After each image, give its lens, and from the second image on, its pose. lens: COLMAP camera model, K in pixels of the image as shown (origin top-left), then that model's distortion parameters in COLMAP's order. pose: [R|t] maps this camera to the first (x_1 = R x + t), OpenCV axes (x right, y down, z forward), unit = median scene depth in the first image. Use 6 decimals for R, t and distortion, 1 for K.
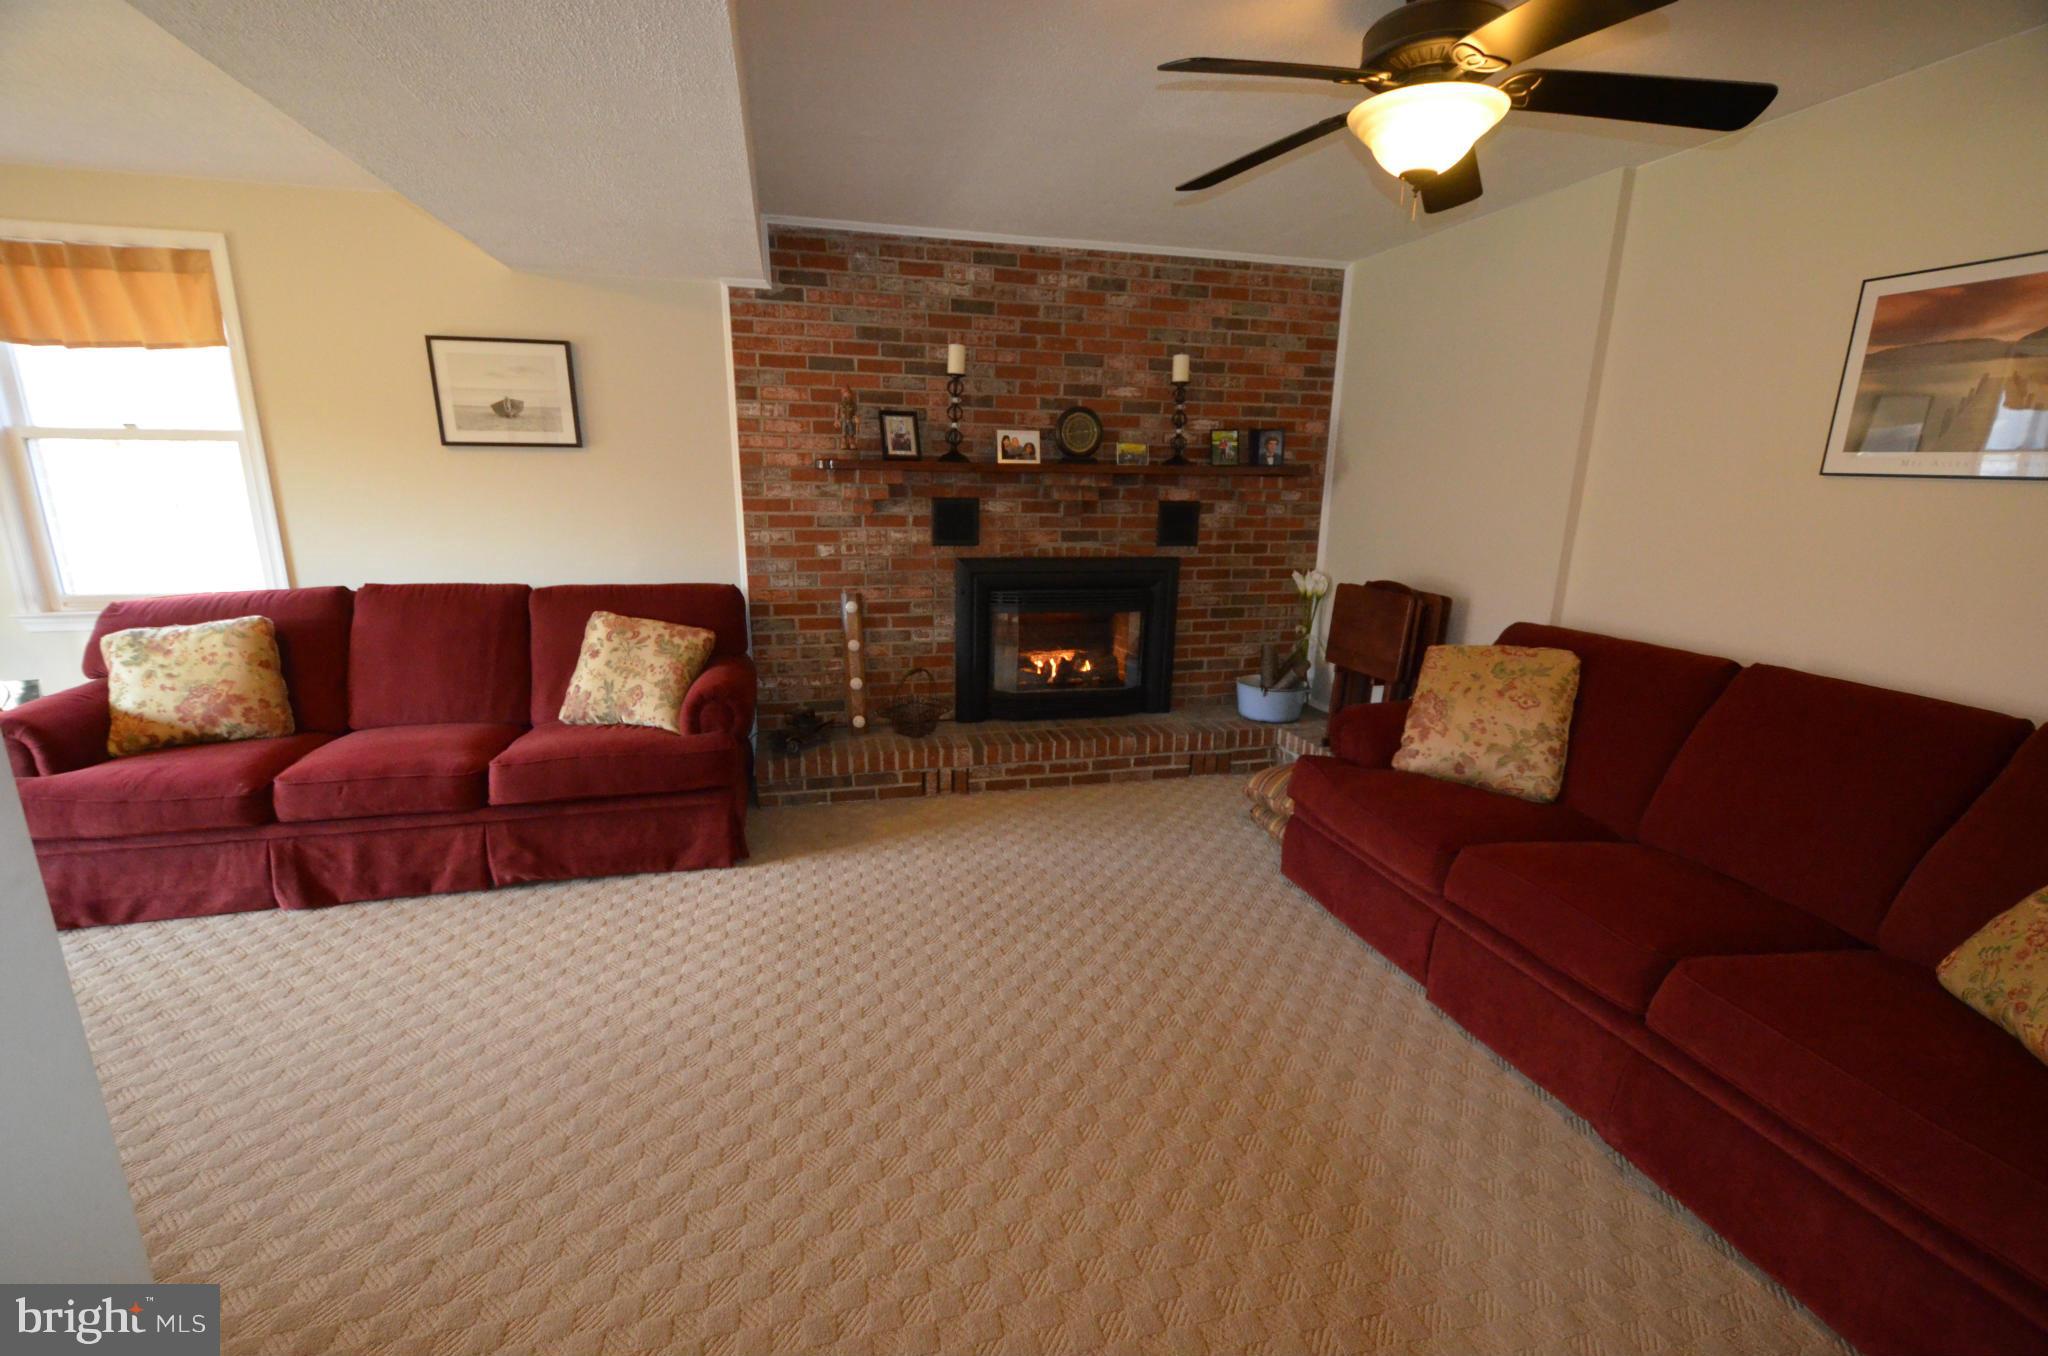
lens RADIAL K [[892.3, 0, 1022.9], [0, 892.3, 694.5], [0, 0, 1]] dist [0.014093, -0.012391]
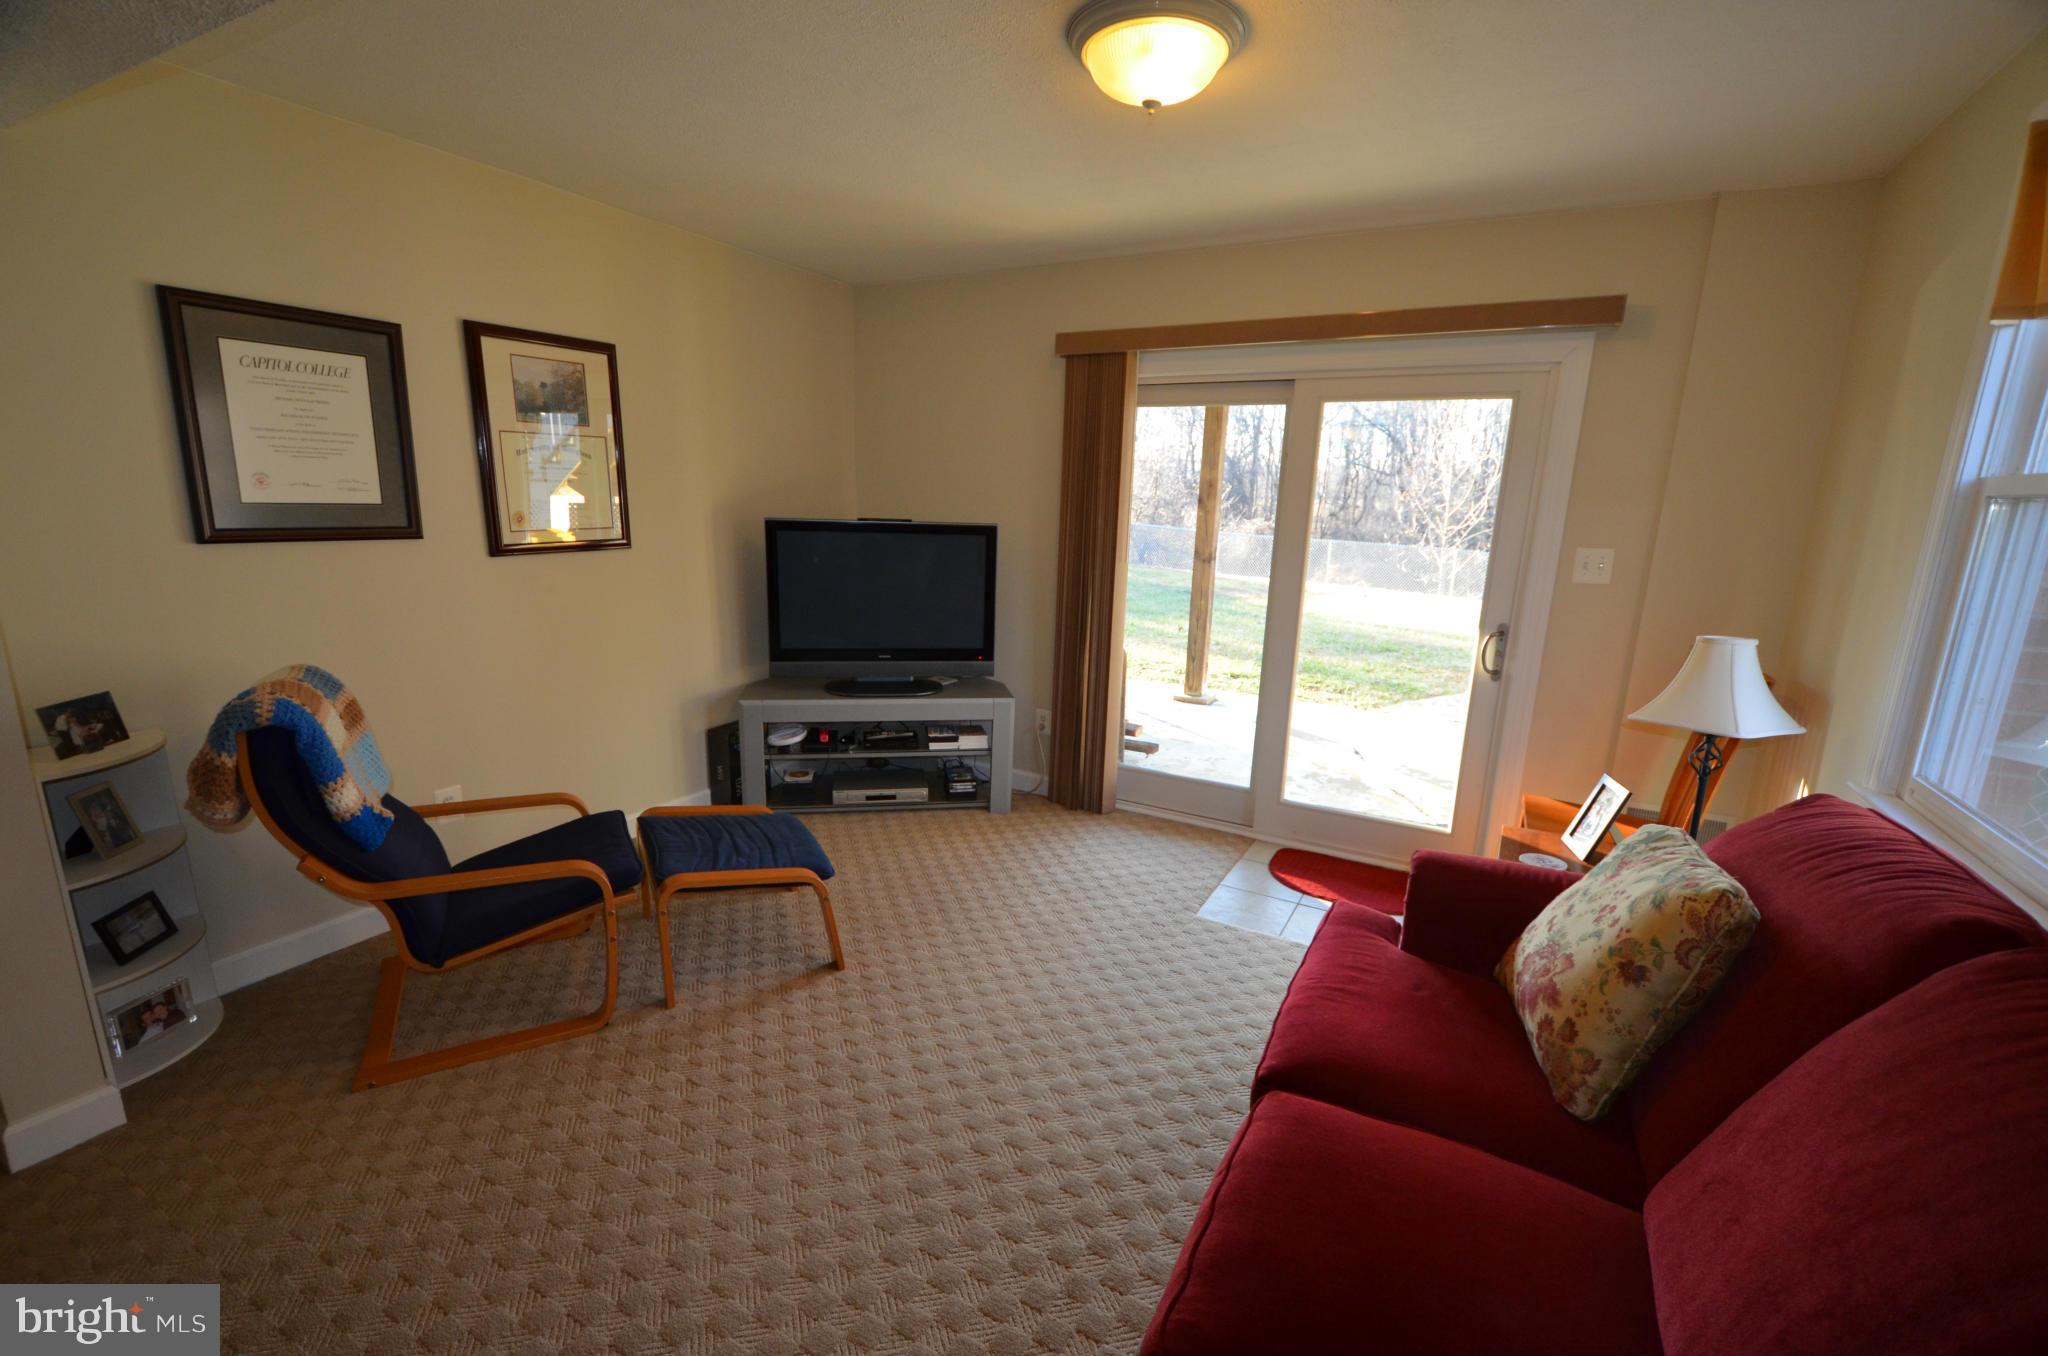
lens RADIAL K [[892.3, 0, 1022.9], [0, 892.3, 694.5], [0, 0, 1]] dist [0.014093, -0.012391]
pose [[-0.672138, 0.124297, -0.729918, -0.260399], [-0.222592, 0.906286, 0.359303, -0.200219], [0.706175, 0.403975, -0.581482, 0.783211]]
